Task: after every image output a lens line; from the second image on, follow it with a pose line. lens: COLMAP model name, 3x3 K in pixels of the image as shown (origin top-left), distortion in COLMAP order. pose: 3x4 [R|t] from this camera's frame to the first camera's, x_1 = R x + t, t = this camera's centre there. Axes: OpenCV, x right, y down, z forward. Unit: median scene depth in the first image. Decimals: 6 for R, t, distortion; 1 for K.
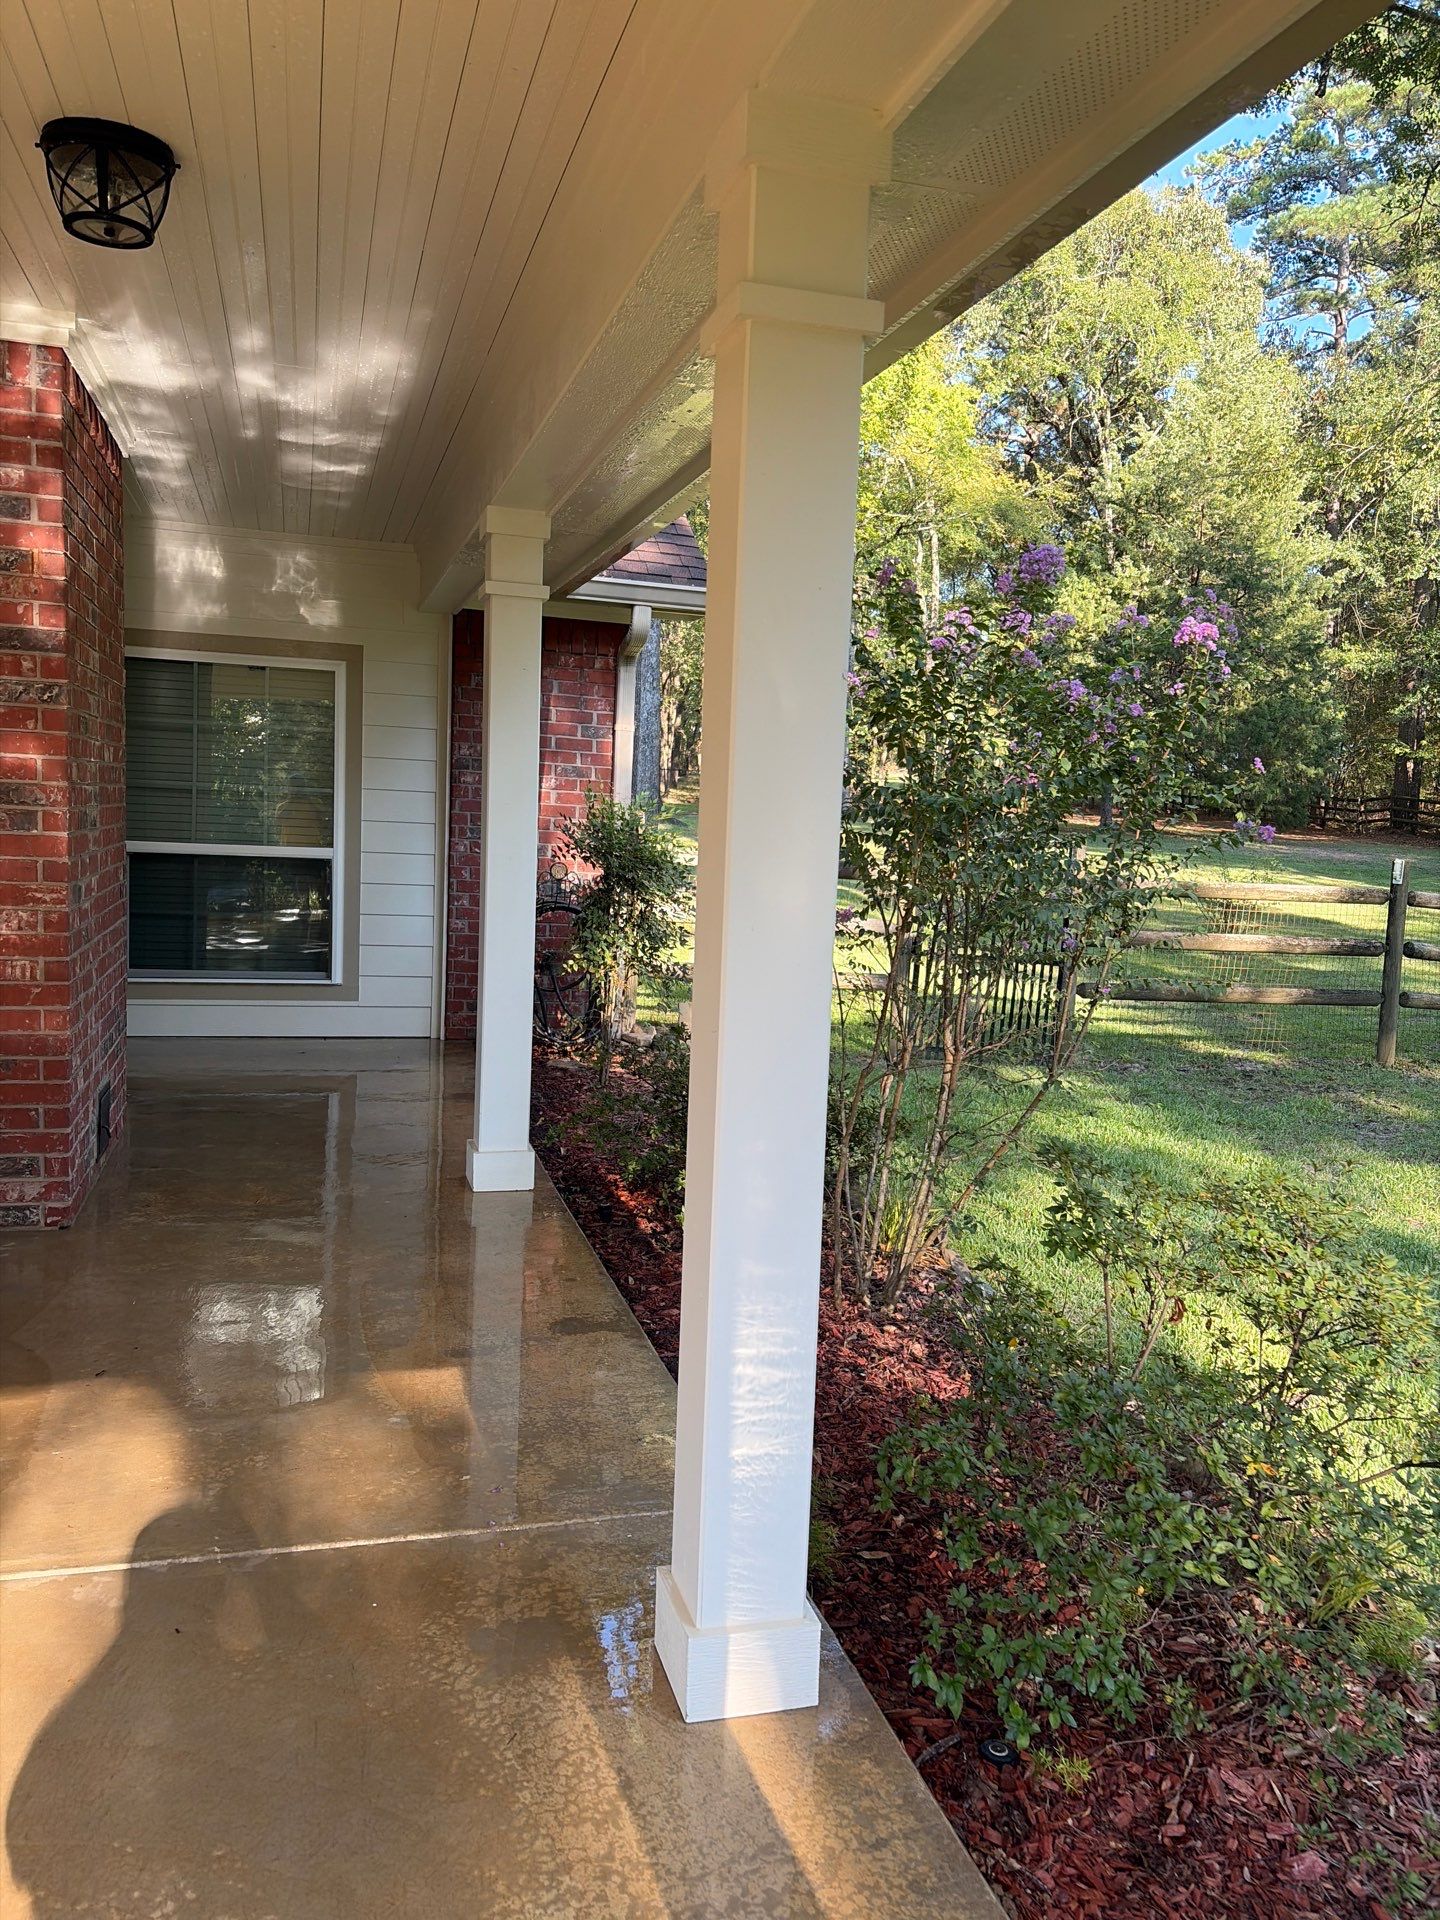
lens RADIAL K [[1459.4, 0, 720.0], [0, 1459.4, 960.0], [0, 0, 1]] dist [0.026332, -0.007742]
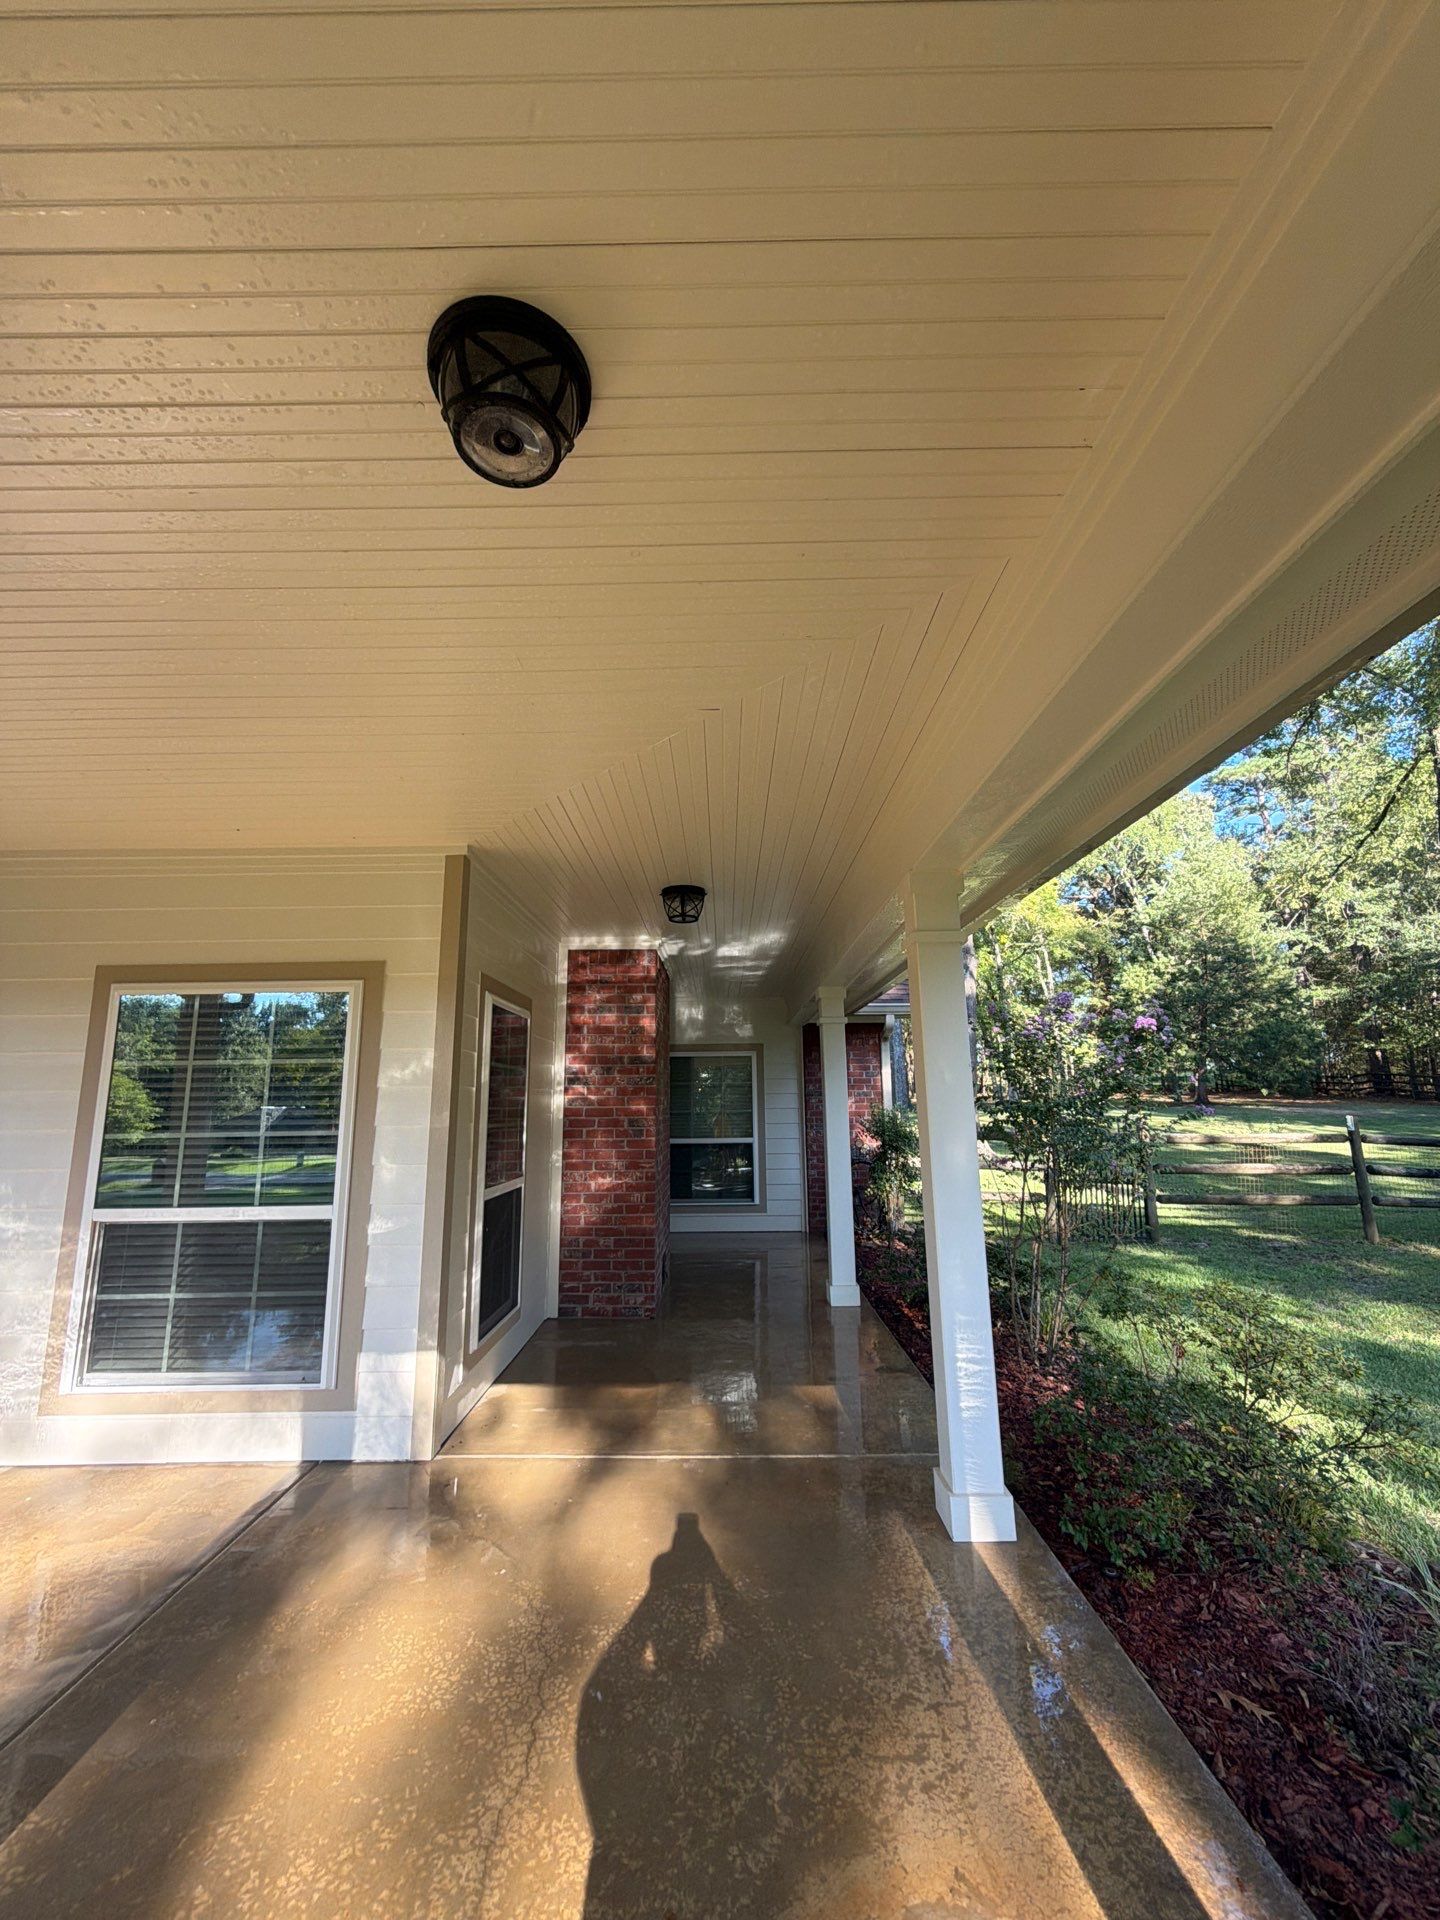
lens RADIAL K [[784.0, 0, 720.0], [0, 784.0, 960.0], [0, 0, 1]] dist [0.001618, 0.000059]
pose [[0.960635, -0.103837, -0.257680, 0.011486], [0.025858, 0.956917, -0.289208, 0.005166], [0.276609, 0.271161, 0.921933, -0.138373]]
